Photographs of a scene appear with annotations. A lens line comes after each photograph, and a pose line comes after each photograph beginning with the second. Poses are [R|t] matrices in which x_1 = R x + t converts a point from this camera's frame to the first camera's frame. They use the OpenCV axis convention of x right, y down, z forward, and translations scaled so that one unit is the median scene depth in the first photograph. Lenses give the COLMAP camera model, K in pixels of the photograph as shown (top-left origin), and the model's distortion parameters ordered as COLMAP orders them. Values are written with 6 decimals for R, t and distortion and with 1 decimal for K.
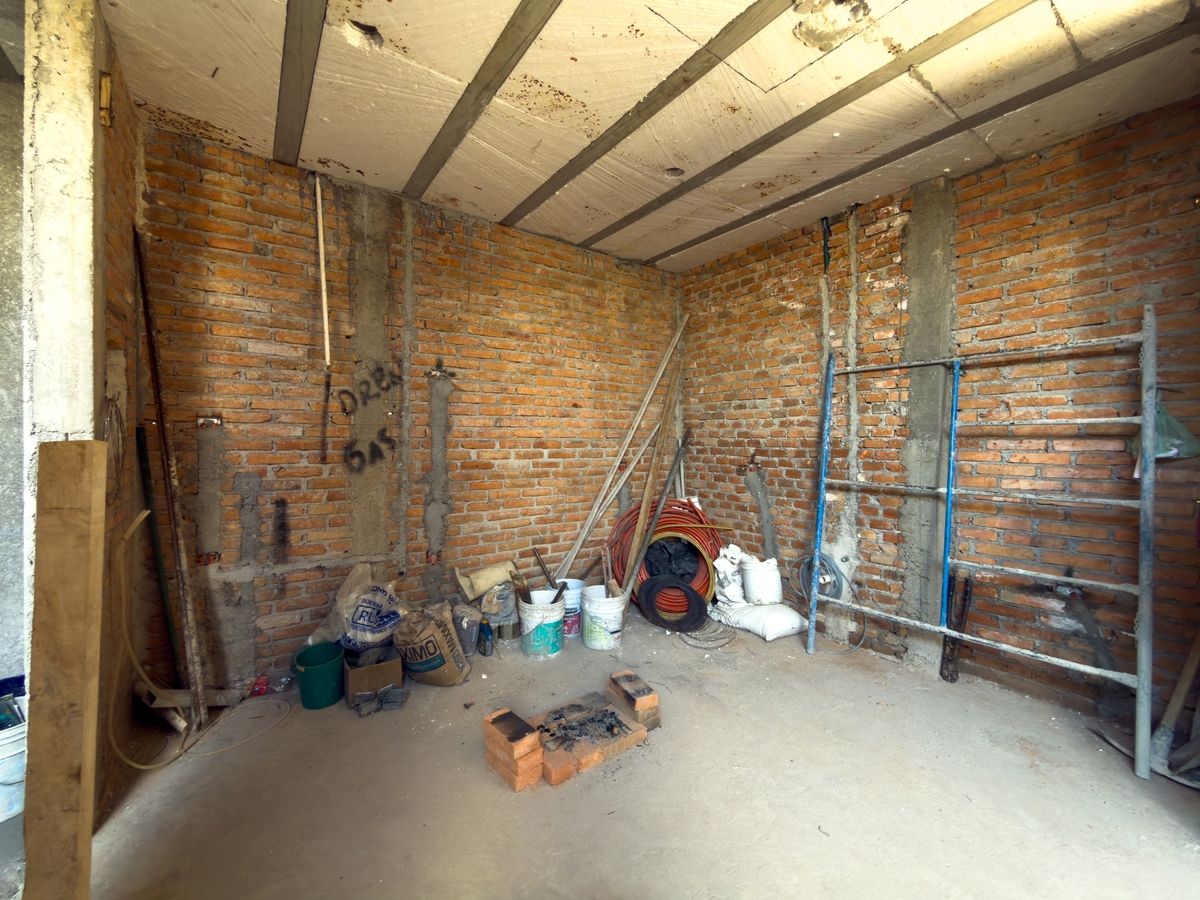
lens RADIAL K [[492.6, 0, 600.0], [0, 492.6, 450.0], [0, 0, 1]] dist [0.000774, 0.000050]
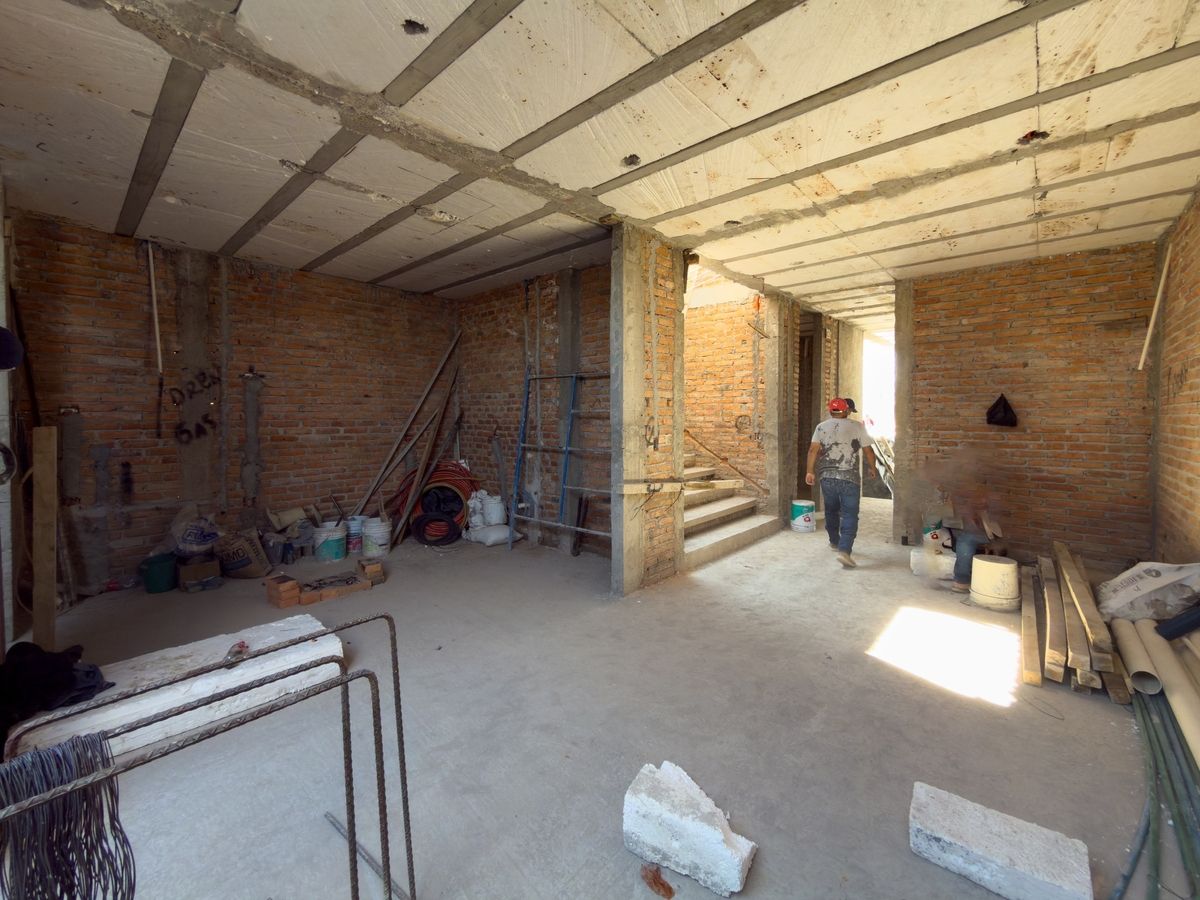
lens RADIAL K [[492.6, 0, 603.7], [0, 492.6, 434.4], [0, 0, 1]] dist [-0.000330, -0.000040]
pose [[0.976459, -0.011714, 0.215384, 0.375892], [0.008071, 0.999809, 0.017787, 0.000474], [-0.215551, -0.015630, 0.976367, -0.647655]]
